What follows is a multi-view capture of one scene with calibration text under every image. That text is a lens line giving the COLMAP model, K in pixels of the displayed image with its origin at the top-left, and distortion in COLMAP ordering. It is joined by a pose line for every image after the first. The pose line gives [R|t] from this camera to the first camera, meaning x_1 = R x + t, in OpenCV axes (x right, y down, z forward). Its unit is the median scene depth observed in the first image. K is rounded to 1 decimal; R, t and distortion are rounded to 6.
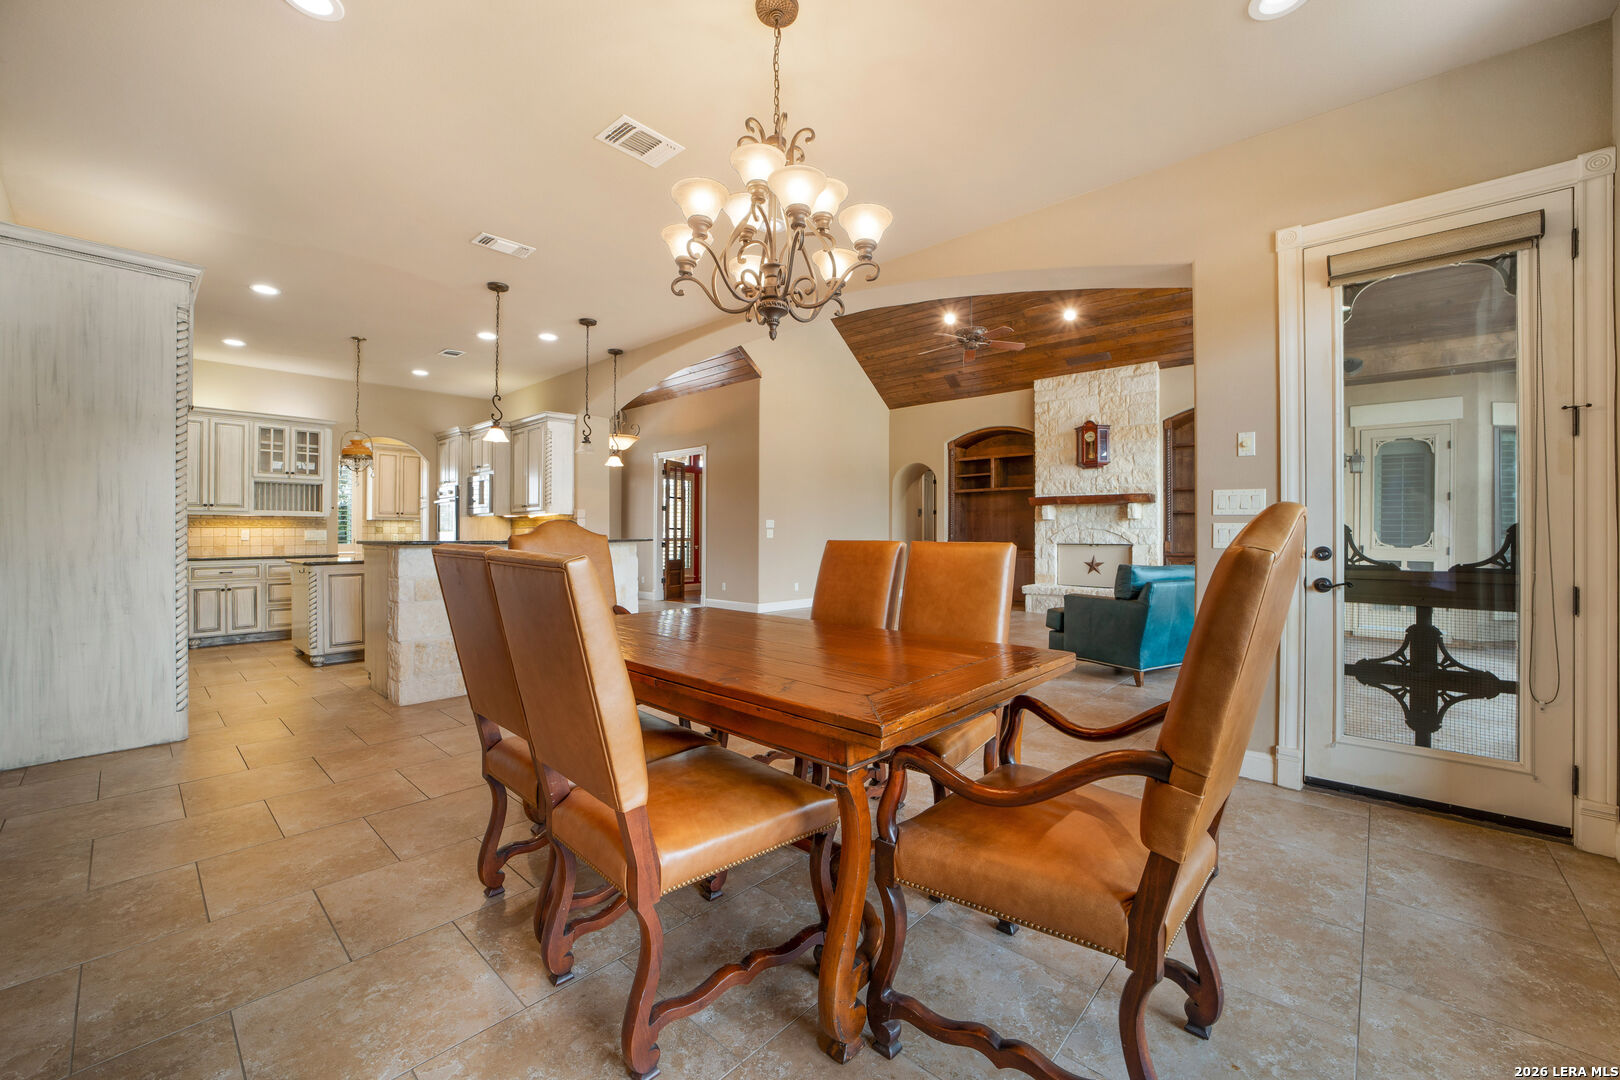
lens RADIAL K [[637.7, 0, 807.1], [0, 637.7, 535.0], [0, 0, 1]] dist [-0.020740, 0.003287]
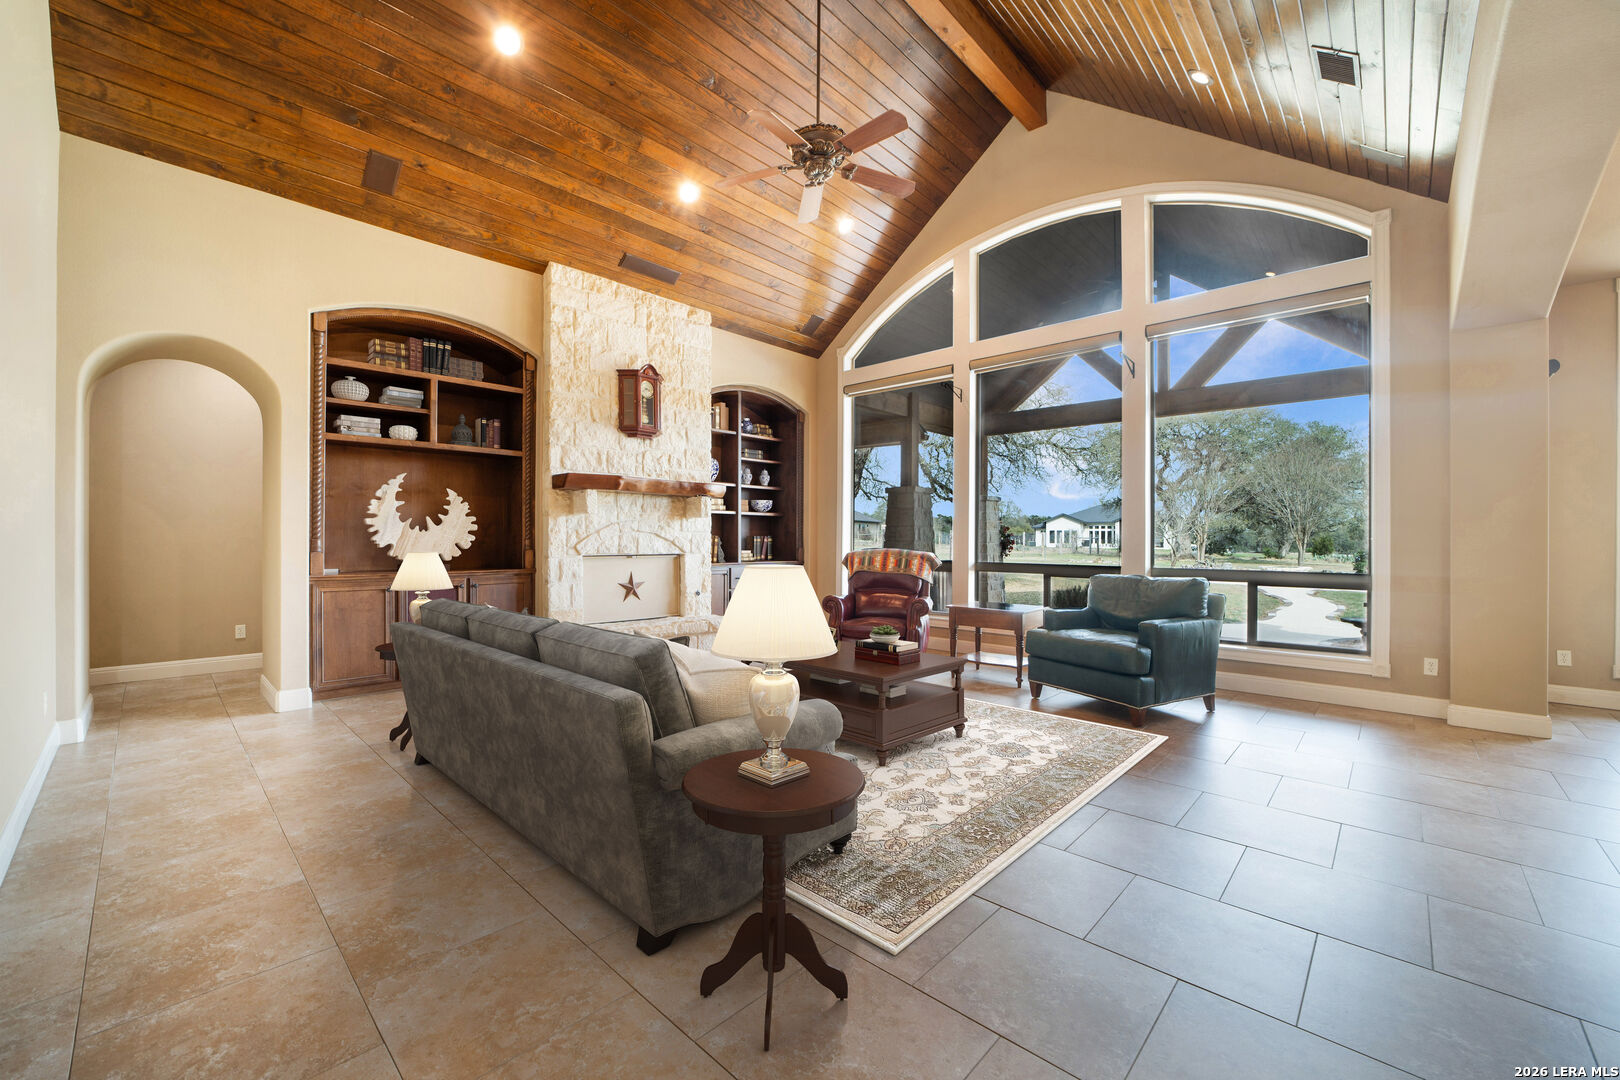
lens RADIAL K [[637.7, 0, 809.9], [0, 637.7, 537.3], [0, 0, 1]] dist [-0.020740, 0.003287]
pose [[0.024463, -0.000277, 0.999701, -0.201053], [0.000428, 1.000000, 0.000267, -0.003226], [-0.999701, 0.000422, 0.024463, 0.807770]]
